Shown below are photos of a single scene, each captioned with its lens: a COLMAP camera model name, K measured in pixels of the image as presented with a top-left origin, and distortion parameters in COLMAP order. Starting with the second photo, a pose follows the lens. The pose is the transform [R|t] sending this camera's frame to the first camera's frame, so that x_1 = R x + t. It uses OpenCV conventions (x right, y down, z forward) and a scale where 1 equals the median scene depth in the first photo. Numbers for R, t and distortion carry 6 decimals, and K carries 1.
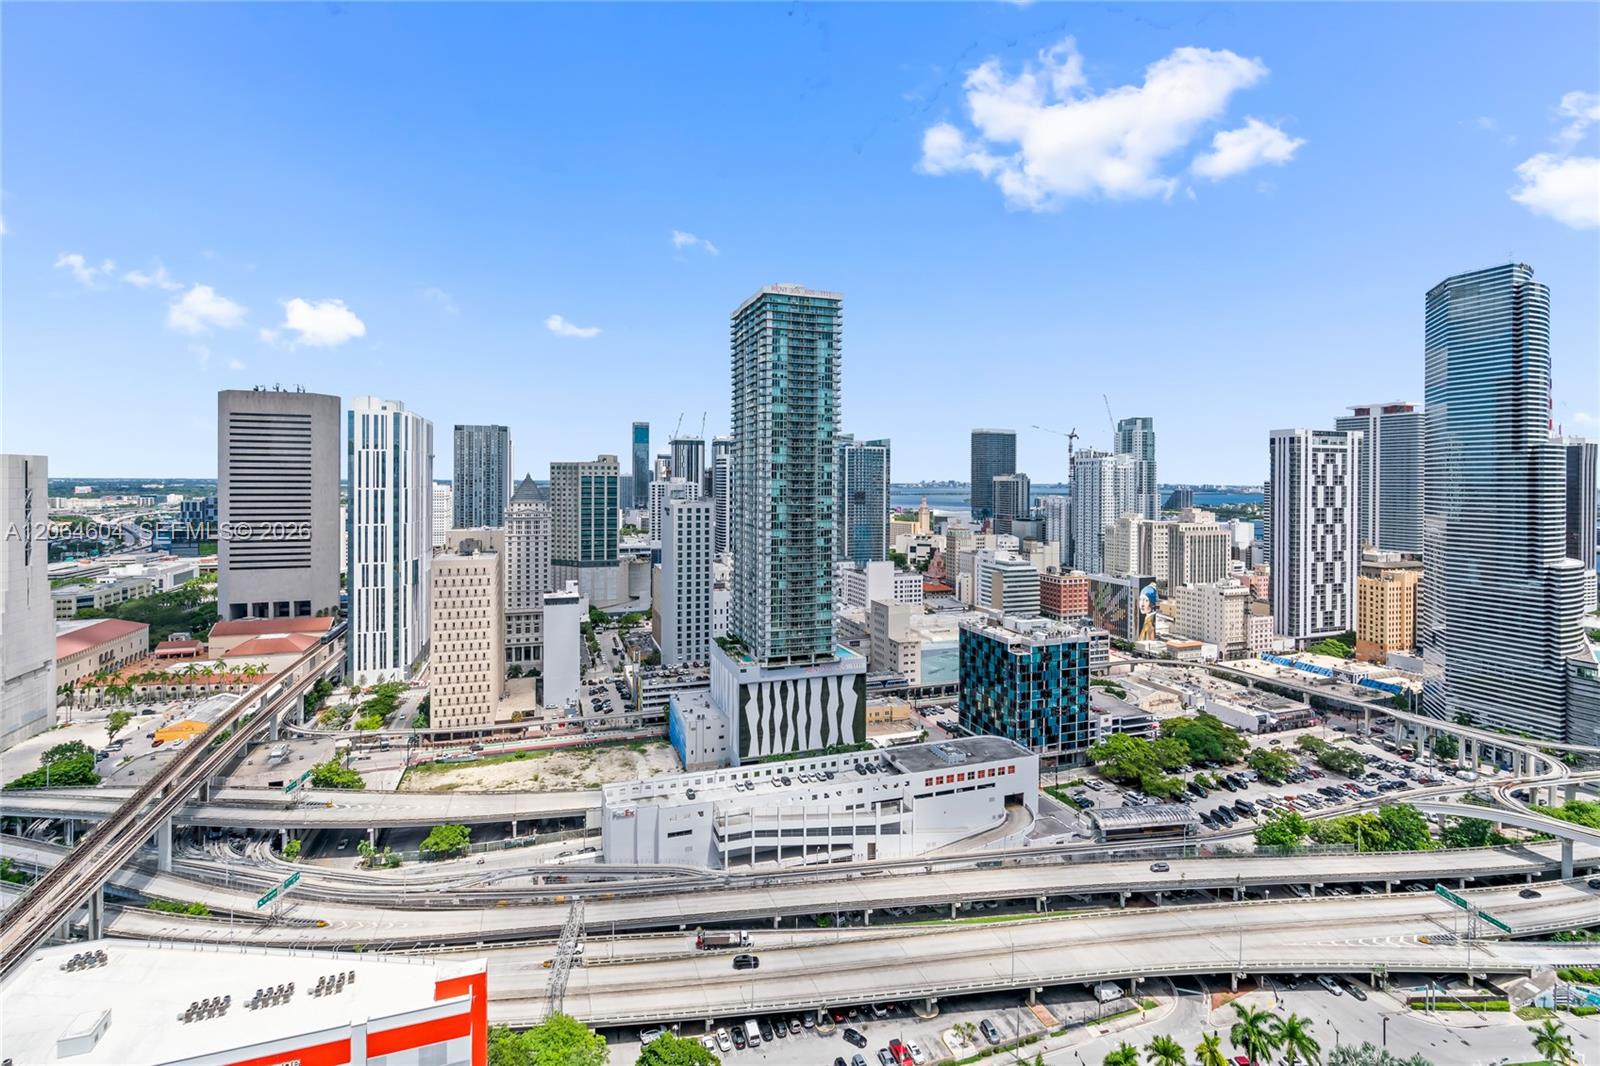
lens RADIAL K [[727.4, 0, 862.3], [0, 727.4, 484.0], [0, 0, 1]] dist [-0.006498, 0.002439]
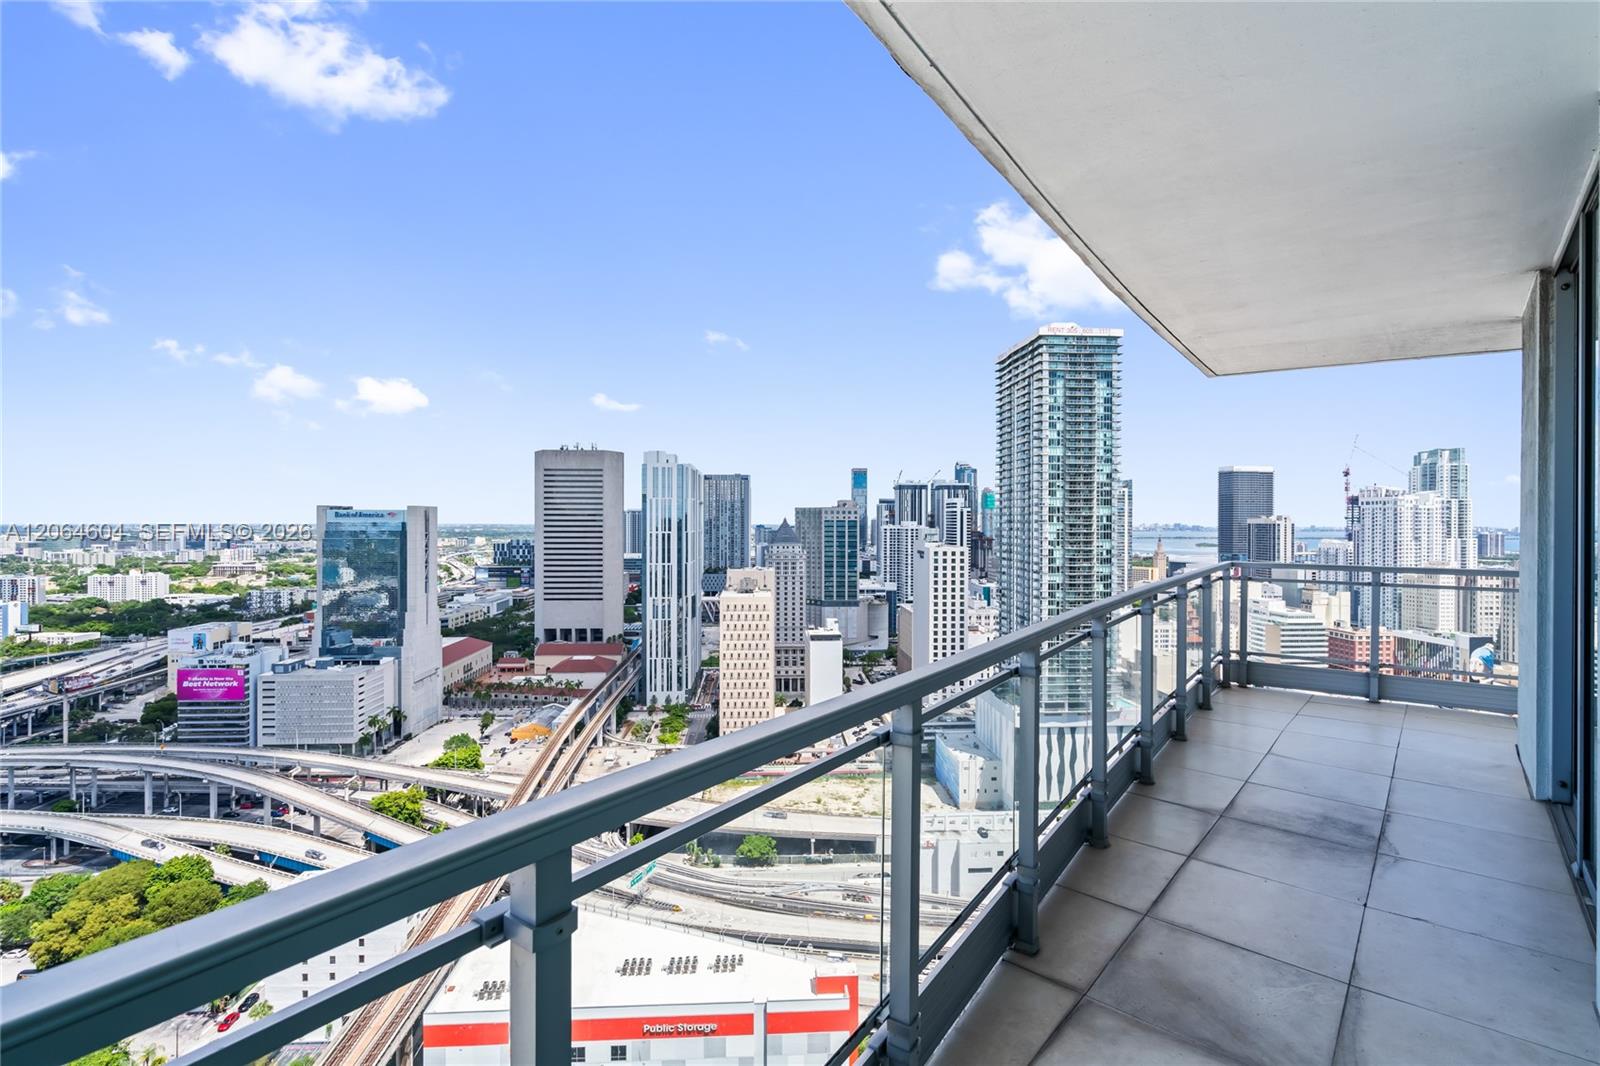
lens RADIAL K [[727.4, 0, 796.3], [0, 727.4, 525.6], [0, 0, 1]] dist [-0.006498, 0.002439]
pose [[0.959856, -0.002993, -0.280477, -0.169437], [0.002375, 0.999994, -0.002543, -0.001017], [0.280483, 0.001775, 0.959857, -0.043517]]
